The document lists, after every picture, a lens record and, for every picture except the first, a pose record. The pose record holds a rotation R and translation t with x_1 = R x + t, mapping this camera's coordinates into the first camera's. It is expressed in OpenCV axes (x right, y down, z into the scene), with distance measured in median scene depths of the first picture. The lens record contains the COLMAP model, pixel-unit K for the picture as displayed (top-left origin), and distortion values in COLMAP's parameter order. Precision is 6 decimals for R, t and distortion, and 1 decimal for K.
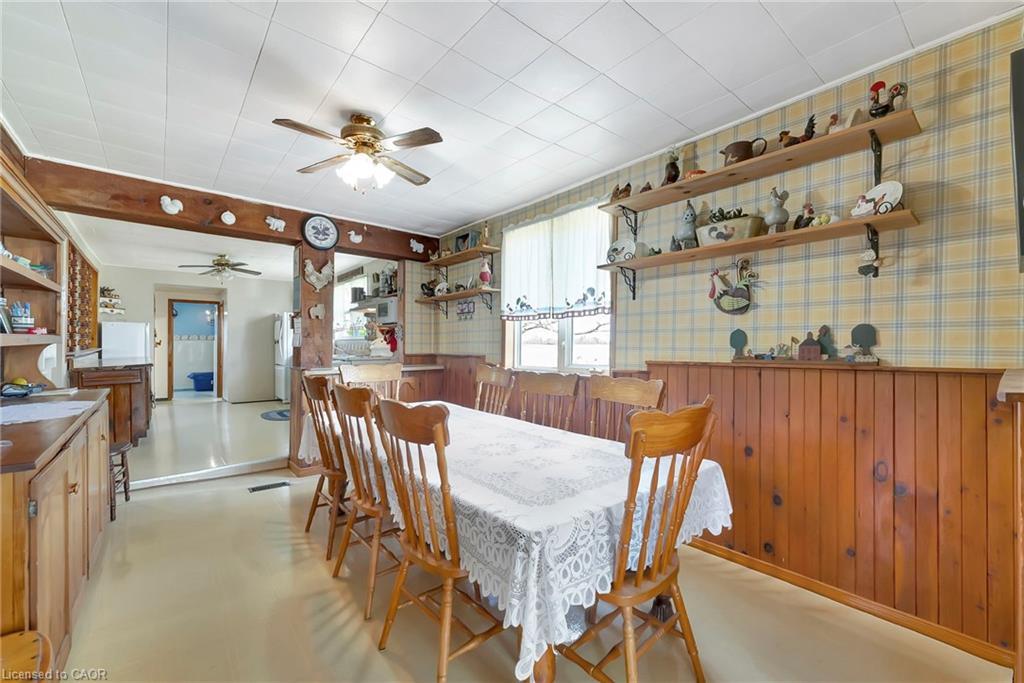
lens RADIAL K [[417.4, 0, 510.6], [0, 417.4, 349.0], [0, 0, 1]] dist [-0.000679, -0.000443]
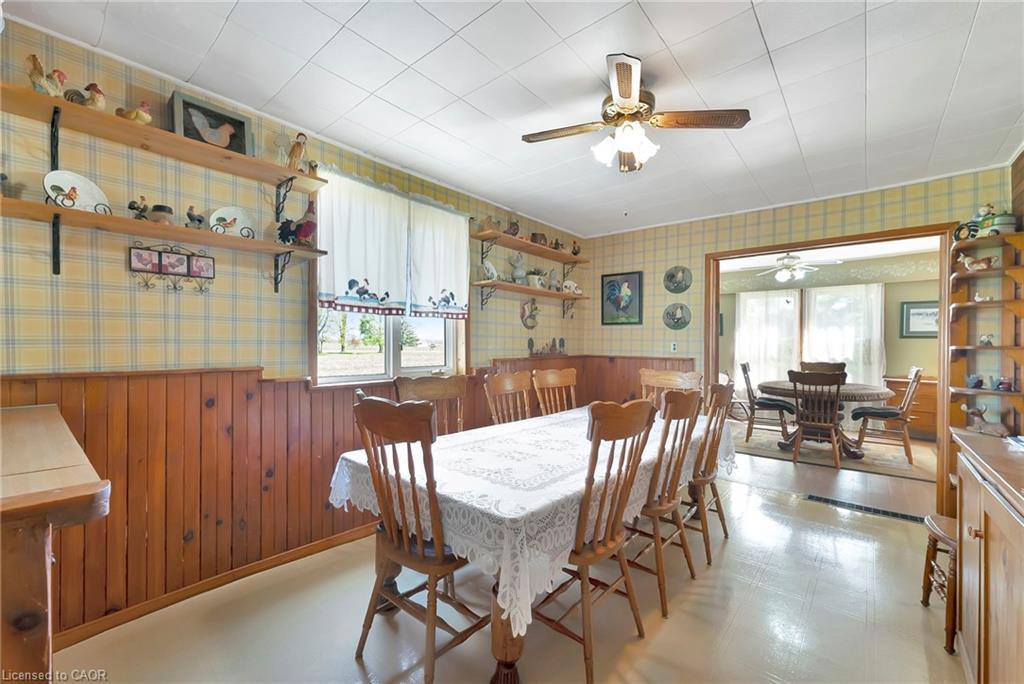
lens RADIAL K [[417.4, 0, 505.9], [0, 417.4, 344.0], [0, 0, 1]] dist [-0.000679, -0.000443]
pose [[-0.162128, -0.009557, 0.986723, -1.025407], [-0.006193, 0.999943, 0.008668, -0.031339], [-0.986750, -0.004706, -0.162178, 1.228978]]
